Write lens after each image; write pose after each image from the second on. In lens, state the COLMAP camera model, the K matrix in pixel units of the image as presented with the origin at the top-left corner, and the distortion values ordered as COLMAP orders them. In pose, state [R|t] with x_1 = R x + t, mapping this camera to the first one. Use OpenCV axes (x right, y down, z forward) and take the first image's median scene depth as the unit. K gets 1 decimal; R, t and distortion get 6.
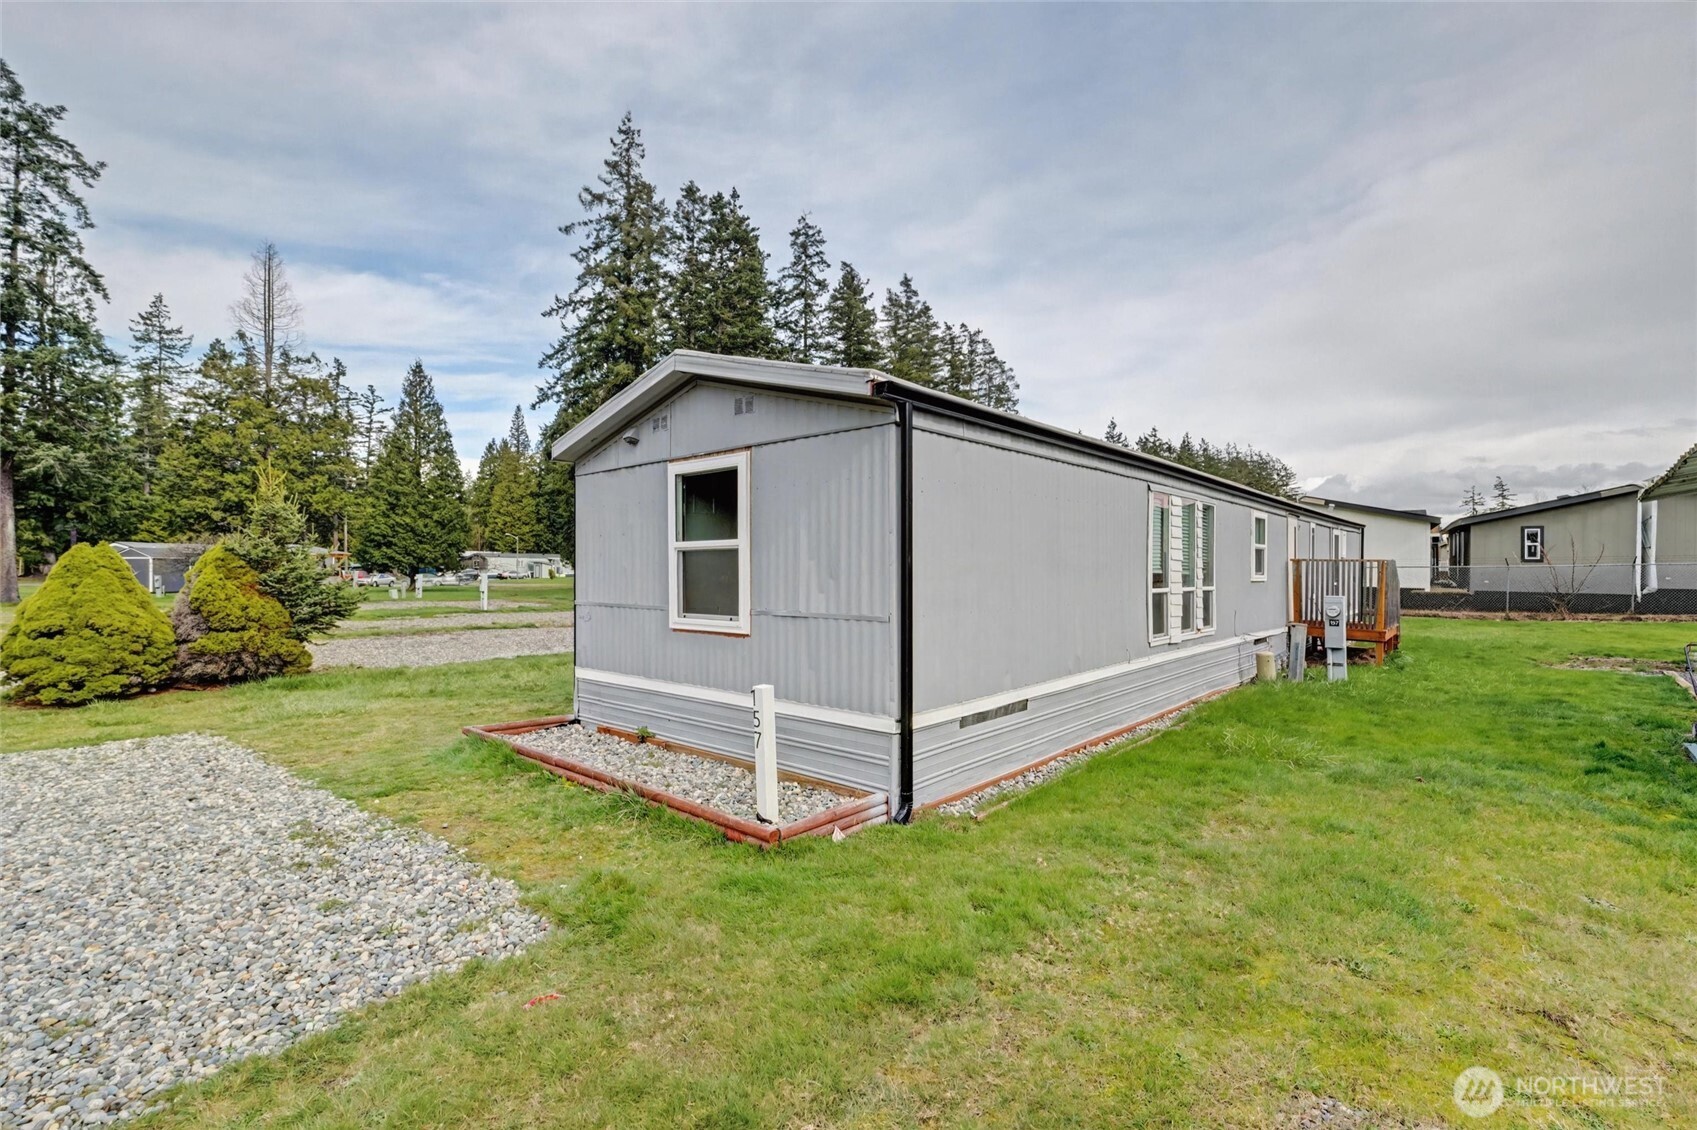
lens RADIAL K [[722.2, 0, 850.4], [0, 722.2, 562.3], [0, 0, 1]] dist [0.003587, -0.000355]
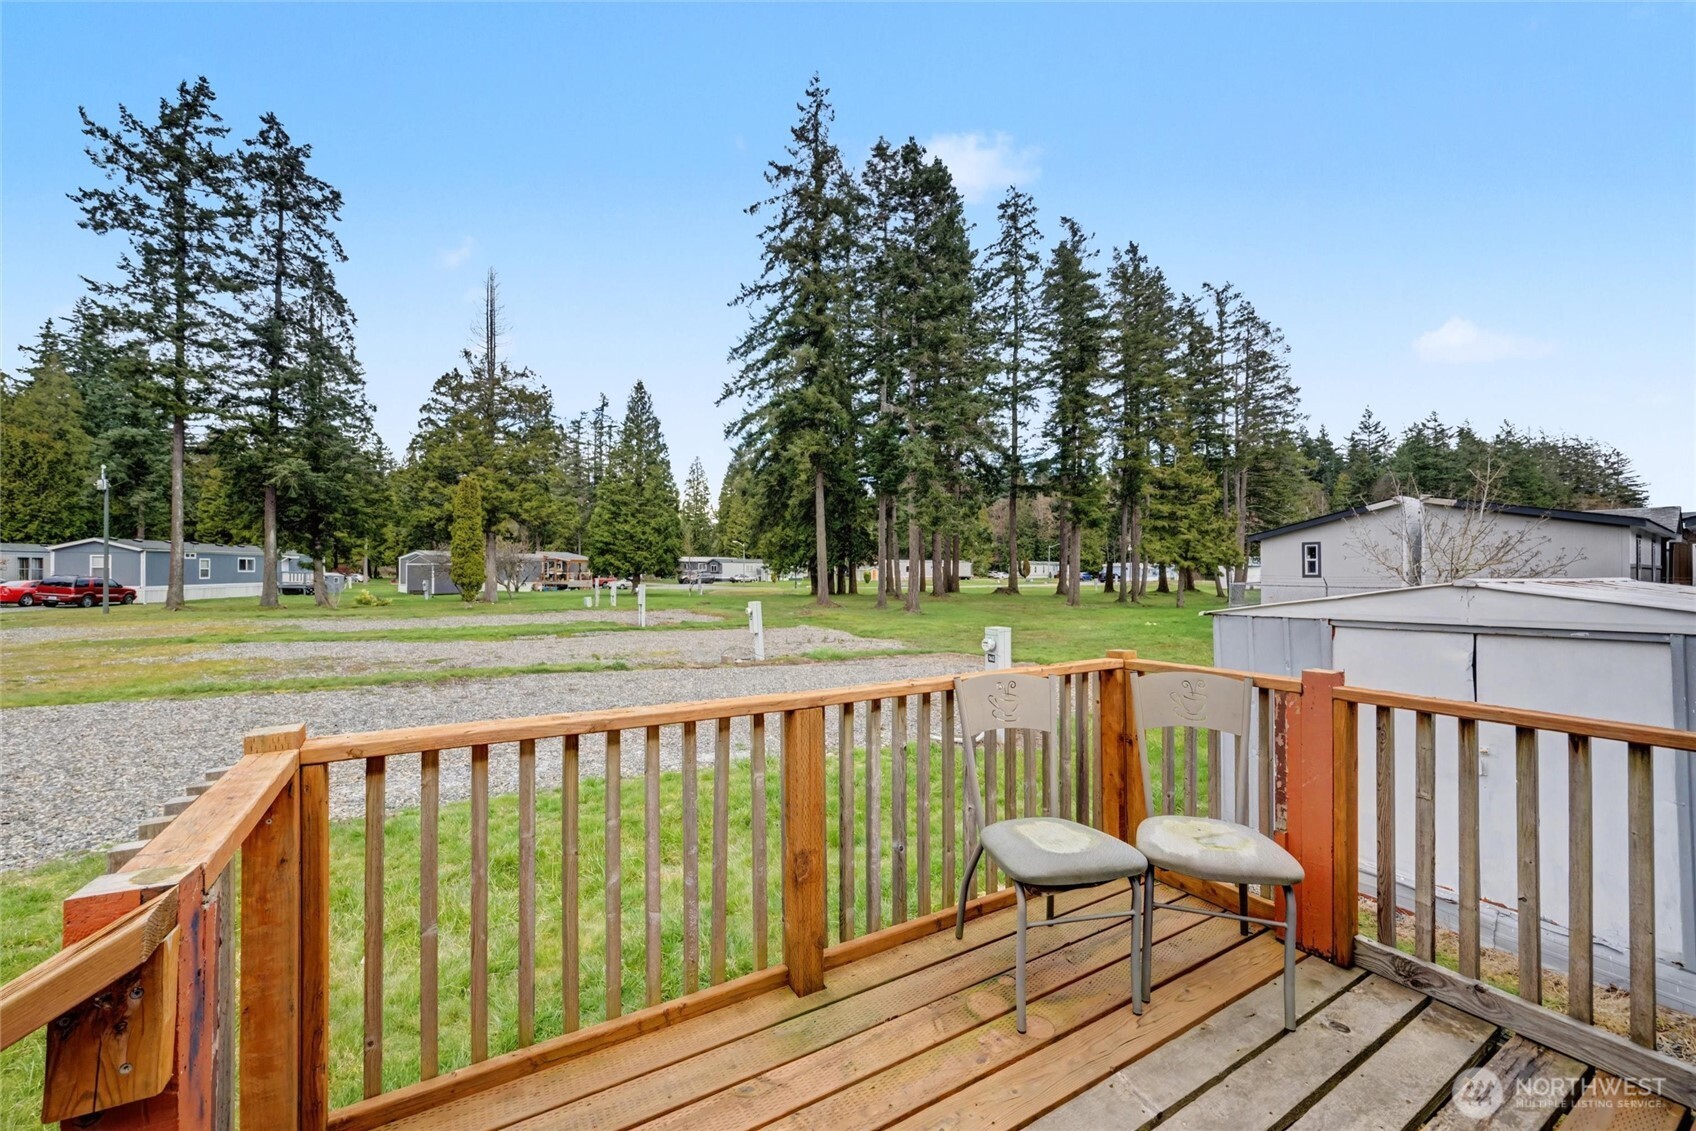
lens RADIAL K [[675.0, 0, 851.8], [0, 675.0, 560.3], [0, 0, 1]] dist [0.000964, 0.000300]
pose [[0.956730, -0.000323, -0.290977, -0.013259], [-0.002571, 0.999951, -0.009564, -0.002799], [0.290966, 0.009899, 0.956682, 0.148312]]
